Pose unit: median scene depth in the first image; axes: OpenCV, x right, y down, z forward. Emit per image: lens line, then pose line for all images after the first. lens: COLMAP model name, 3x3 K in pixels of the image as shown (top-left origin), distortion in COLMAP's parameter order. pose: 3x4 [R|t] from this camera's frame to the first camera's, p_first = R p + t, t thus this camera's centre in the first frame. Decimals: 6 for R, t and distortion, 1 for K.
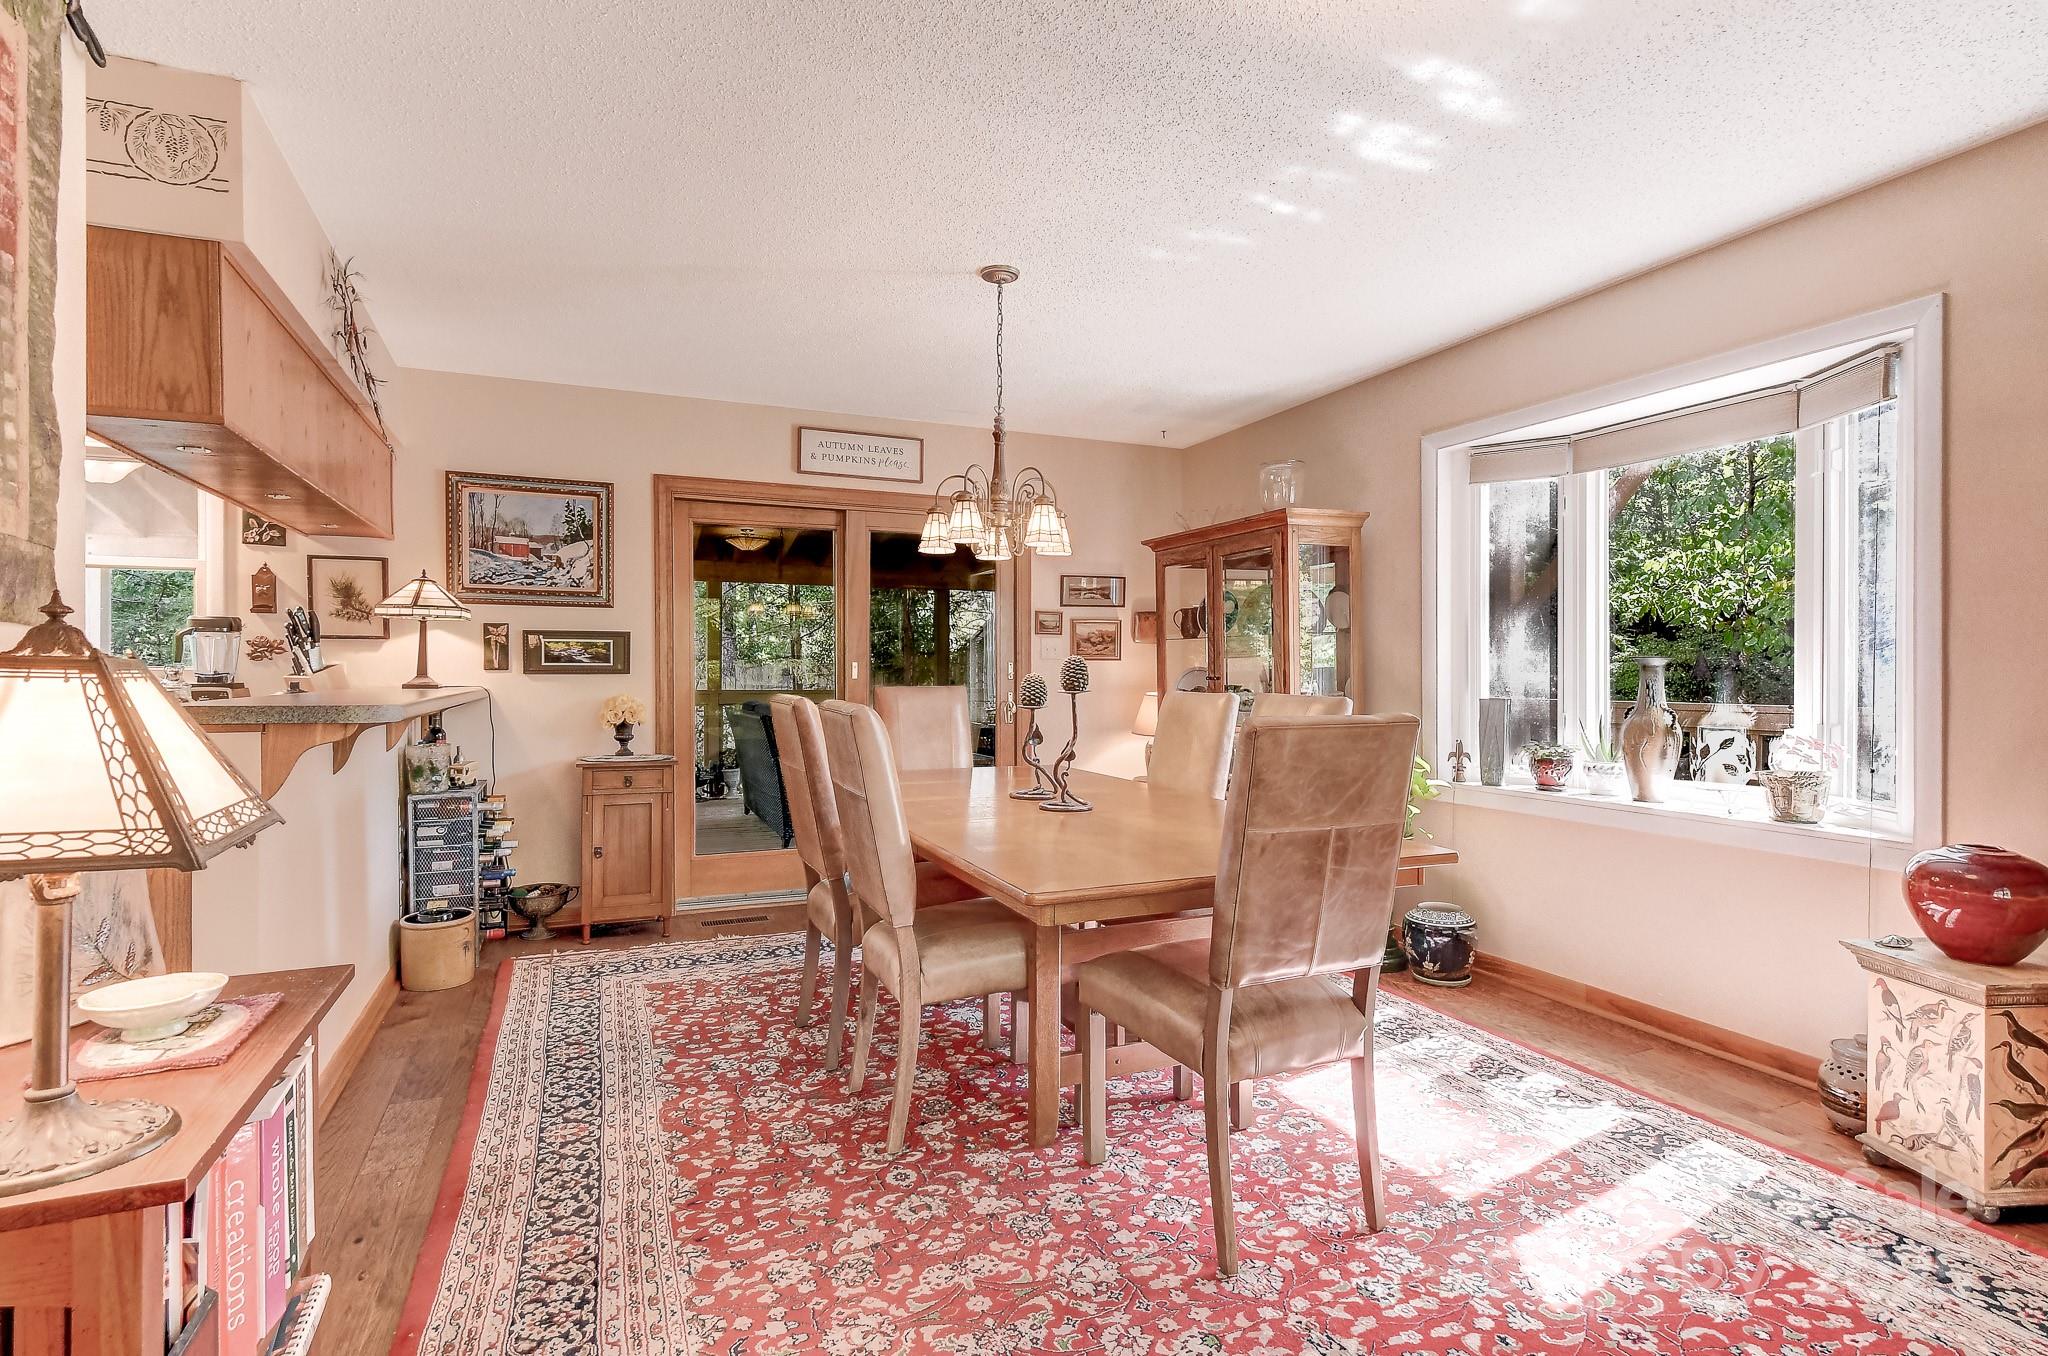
lens RADIAL K [[993.5, 0, 1020.5], [0, 993.5, 671.4], [0, 0, 1]] dist [0.003293, -0.000392]
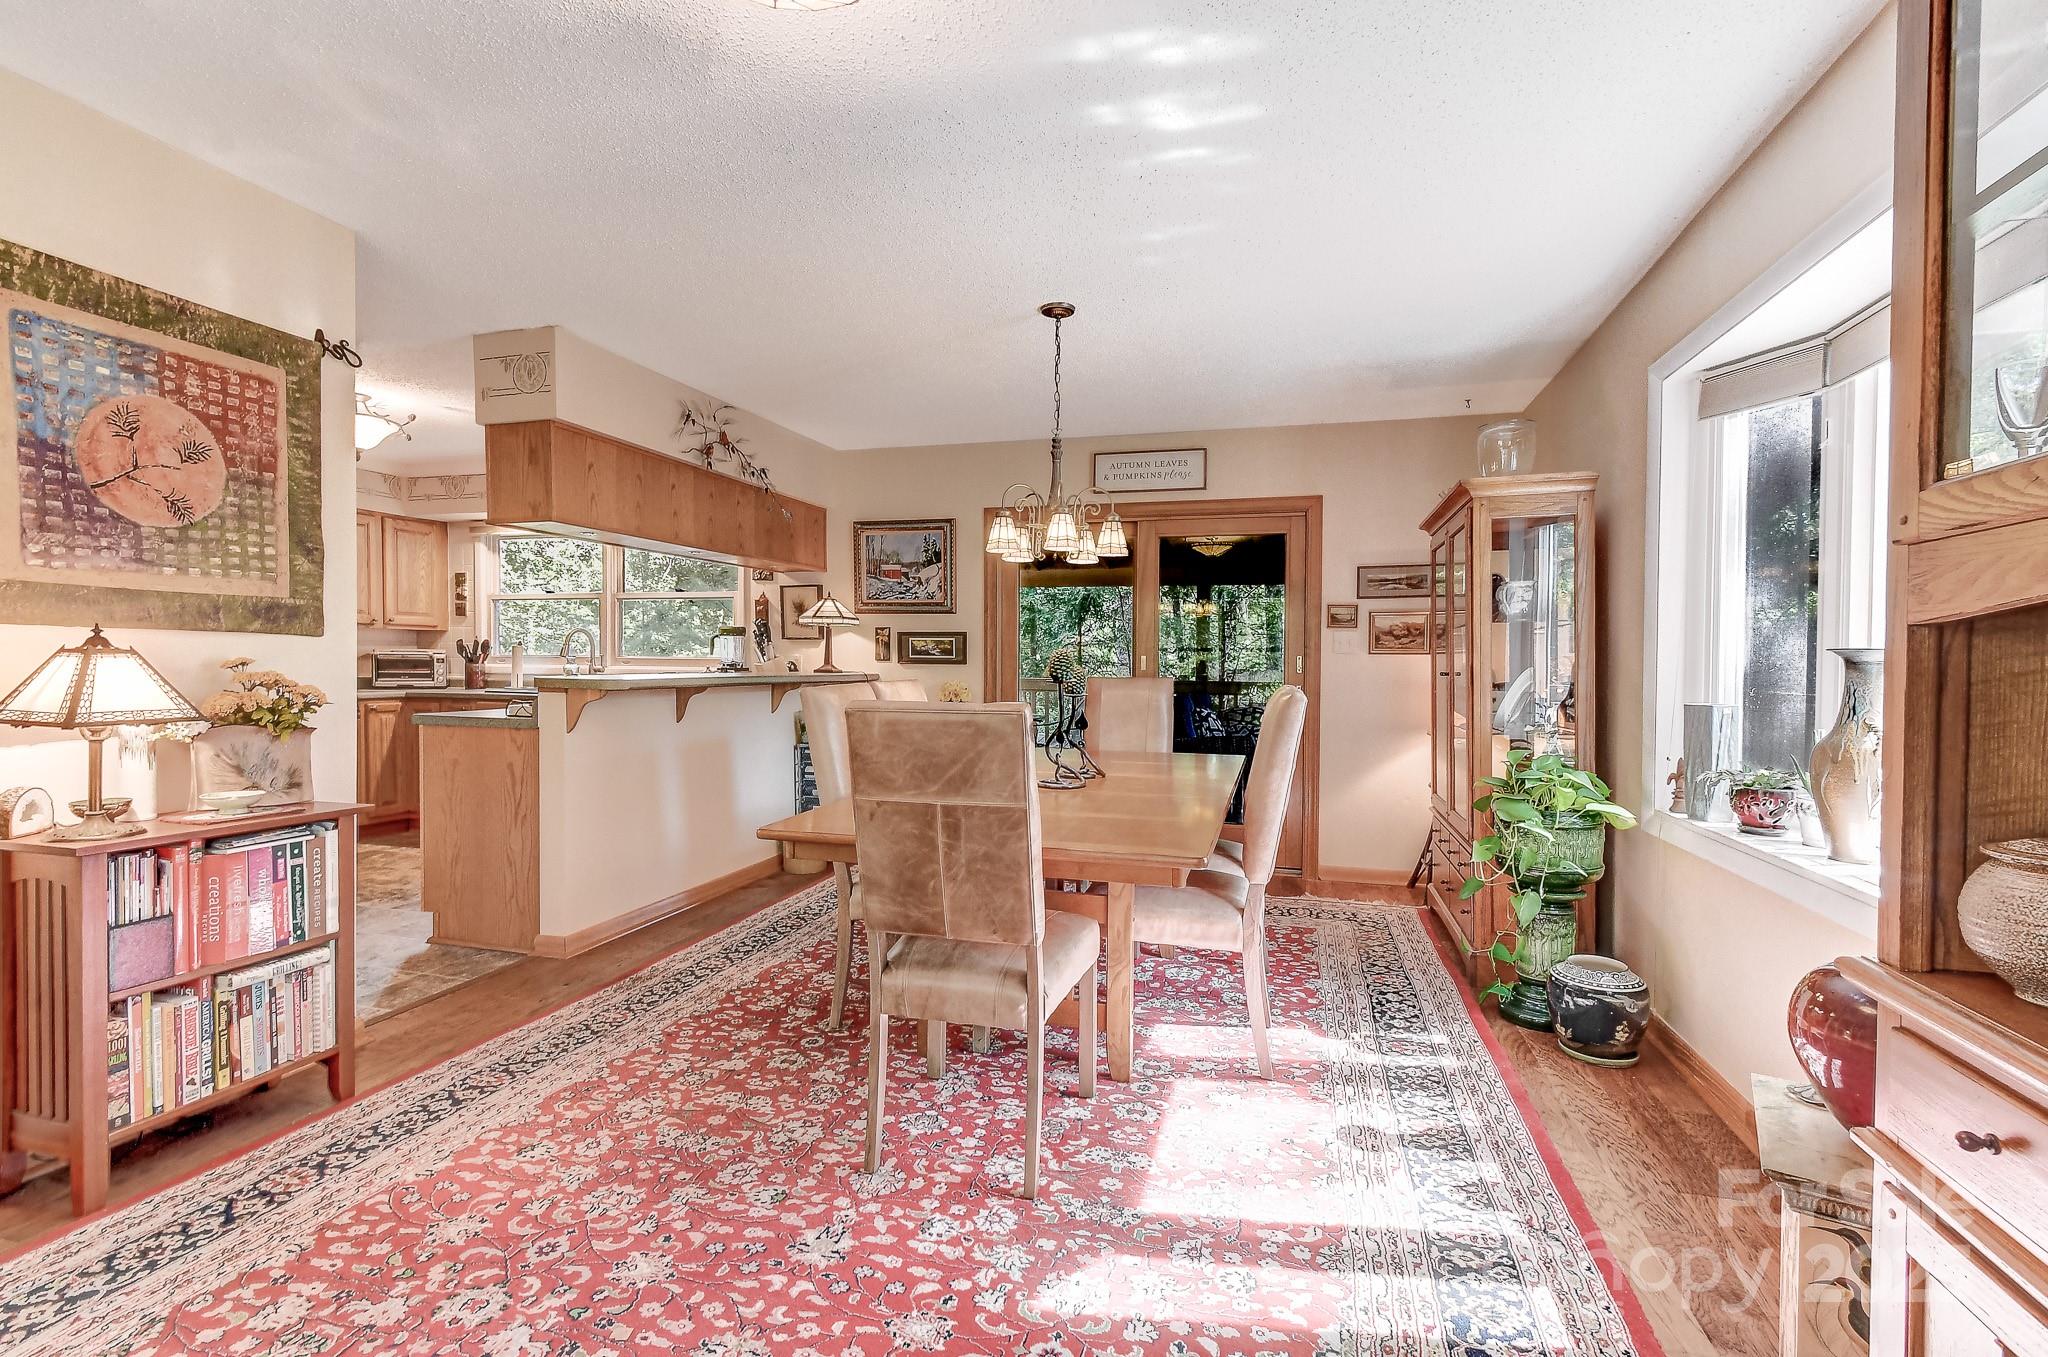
lens RADIAL K [[923.9, 0, 1029.5], [0, 923.9, 677.6], [0, 0, 1]] dist [0.002507, 0.000043]
pose [[0.775844, 0.016622, -0.630706, 0.748717], [-0.008511, 0.999838, 0.015881, 0.000560], [0.630868, -0.006953, 0.775859, 0.196370]]
